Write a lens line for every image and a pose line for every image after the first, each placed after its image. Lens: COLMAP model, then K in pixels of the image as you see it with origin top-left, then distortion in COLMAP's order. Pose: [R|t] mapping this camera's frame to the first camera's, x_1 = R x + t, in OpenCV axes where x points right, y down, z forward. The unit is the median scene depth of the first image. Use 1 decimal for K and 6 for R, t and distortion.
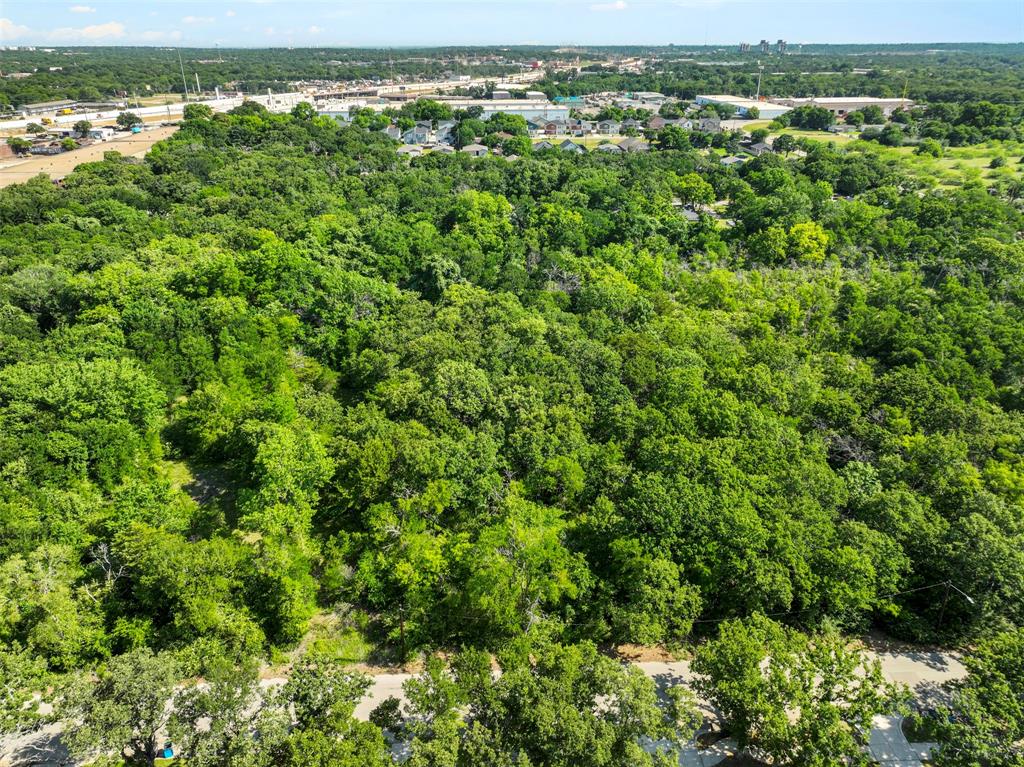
lens RADIAL K [[719.7, 0, 516.7], [0, 719.7, 388.6], [0, 0, 1]] dist [-0.003717, 0.021553]
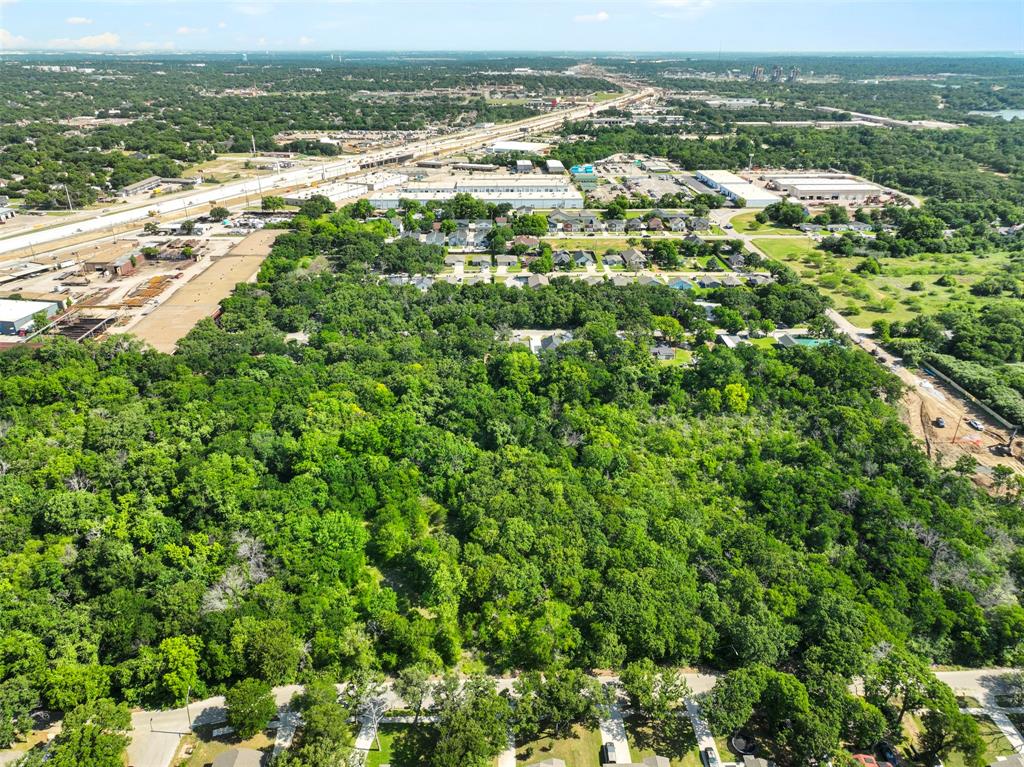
lens RADIAL K [[719.7, 0, 514.7], [0, 719.7, 388.6], [0, 0, 1]] dist [-0.003717, 0.021553]
pose [[0.999674, 0.013054, -0.021954, -0.039468], [-0.013112, 0.999911, -0.002498, -0.292352], [0.021920, 0.002785, 0.999756, -0.723086]]
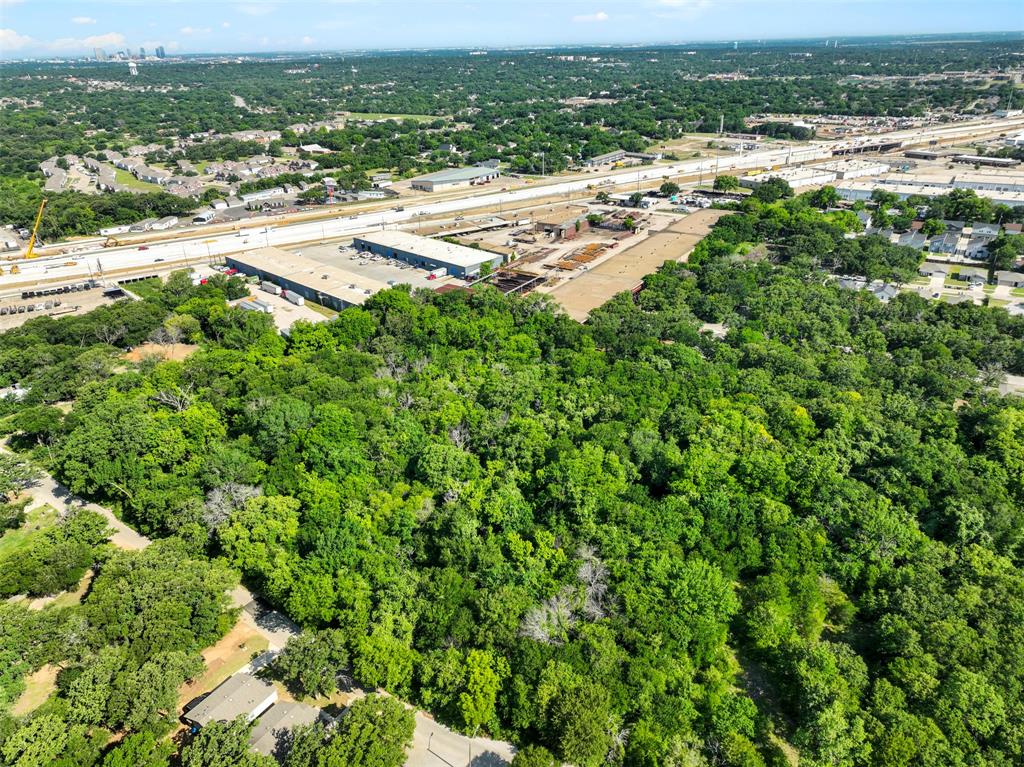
lens RADIAL K [[719.7, 0, 512.7], [0, 719.7, 385.8], [0, 0, 1]] dist [-0.003717, 0.021553]
pose [[0.810017, 0.237448, -0.536181, -0.137895], [-0.233404, 0.969352, 0.076671, -0.326386], [0.537954, 0.063042, 0.840614, -0.388618]]
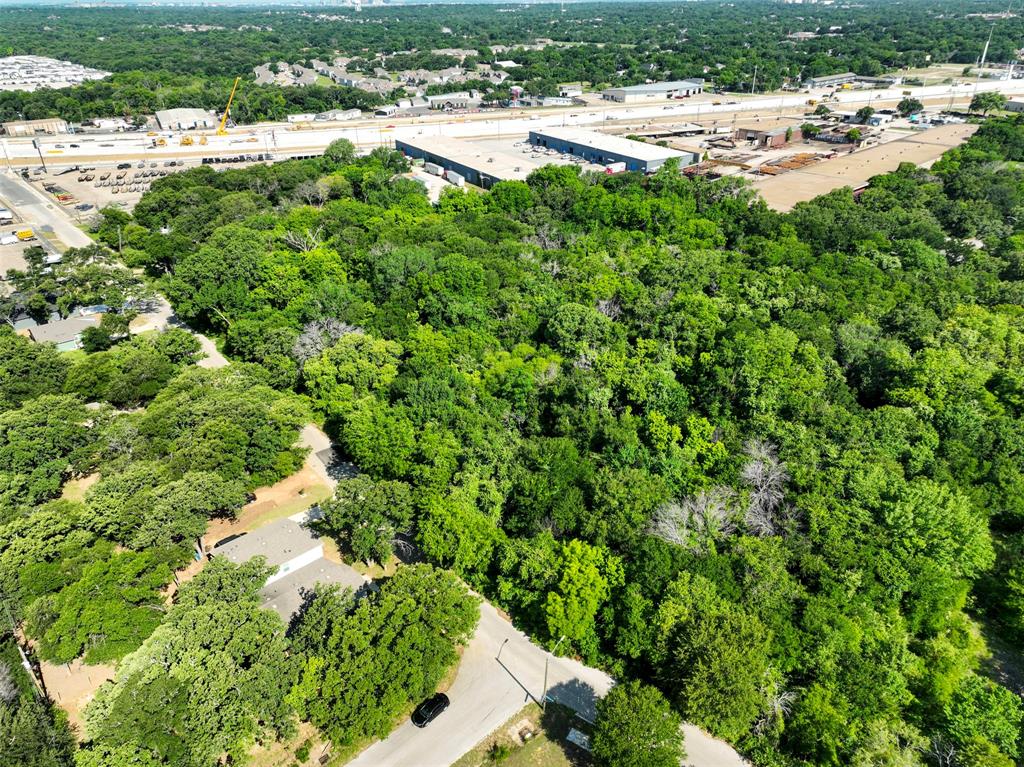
lens RADIAL K [[719.7, 0, 511.9], [0, 719.7, 382.0], [0, 0, 1]] dist [-0.003717, 0.021553]
pose [[0.627652, 0.361478, -0.689483, -0.240765], [-0.324249, 0.926570, 0.190605, -0.133806], [0.707754, 0.103930, 0.698773, -0.103103]]
